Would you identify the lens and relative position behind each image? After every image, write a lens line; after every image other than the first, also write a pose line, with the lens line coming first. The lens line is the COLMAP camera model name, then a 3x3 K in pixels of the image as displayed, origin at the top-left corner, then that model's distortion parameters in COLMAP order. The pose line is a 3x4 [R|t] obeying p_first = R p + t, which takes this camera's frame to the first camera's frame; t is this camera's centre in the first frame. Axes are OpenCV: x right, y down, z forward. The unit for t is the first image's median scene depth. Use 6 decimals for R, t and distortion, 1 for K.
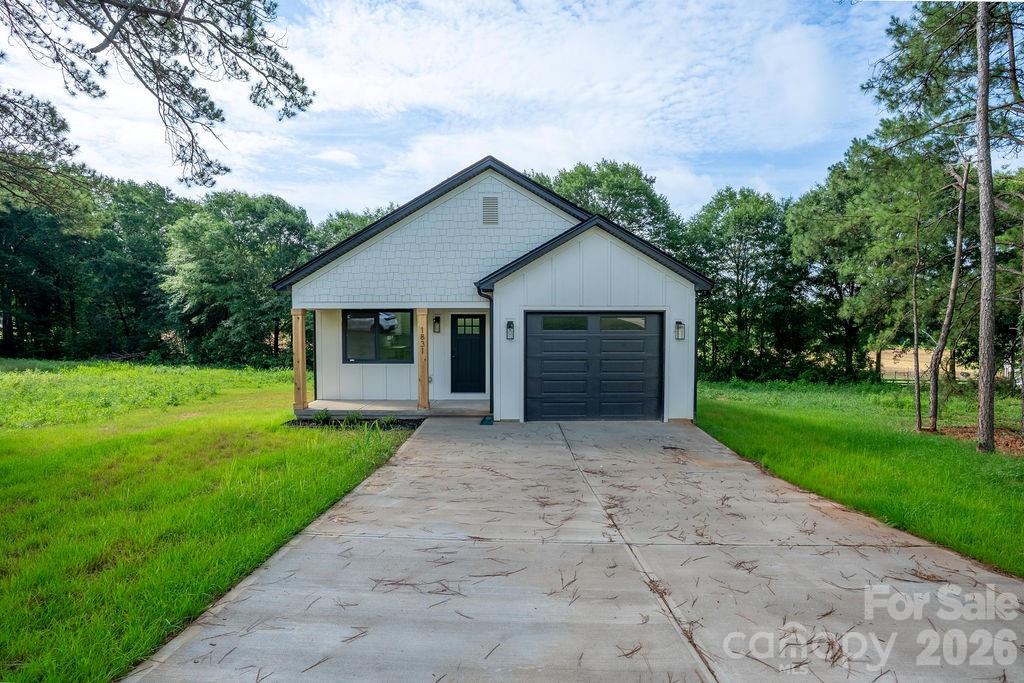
lens RADIAL K [[469.9, 0, 512.9], [0, 469.9, 342.0], [0, 0, 1]] dist [-0.021500, 0.000349]
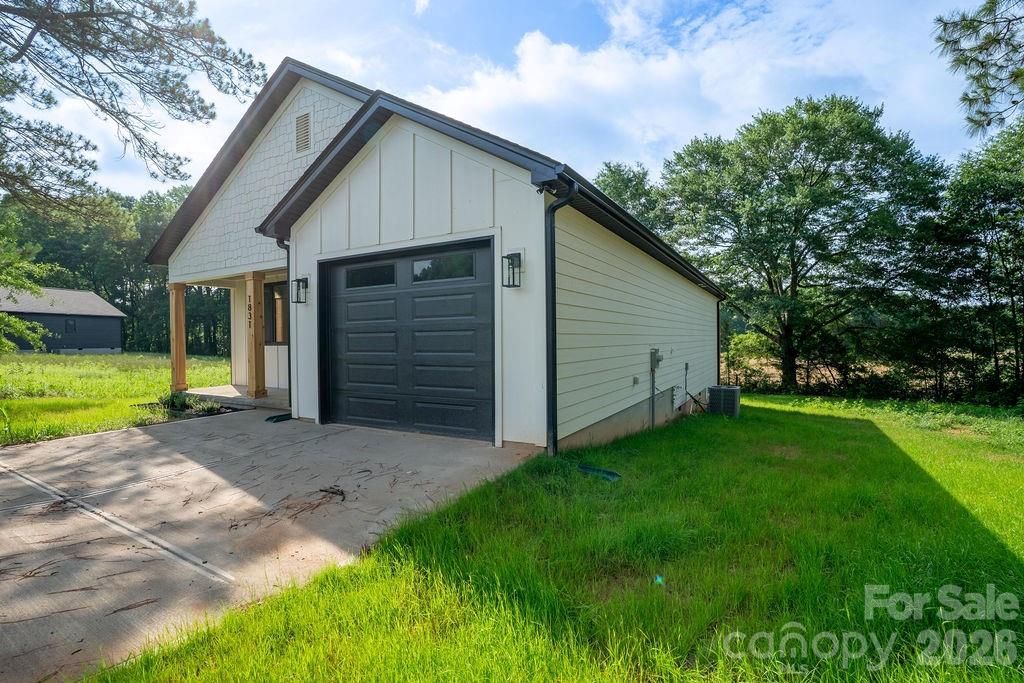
lens RADIAL K [[469.9, 0, 510.3], [0, 469.9, 340.3], [0, 0, 1]] dist [-0.021500, 0.000349]
pose [[0.865910, -0.008541, -0.500127, 0.597502], [-0.009415, 0.999399, -0.033368, 0.068949], [0.500112, 0.033602, 0.865309, 0.540409]]
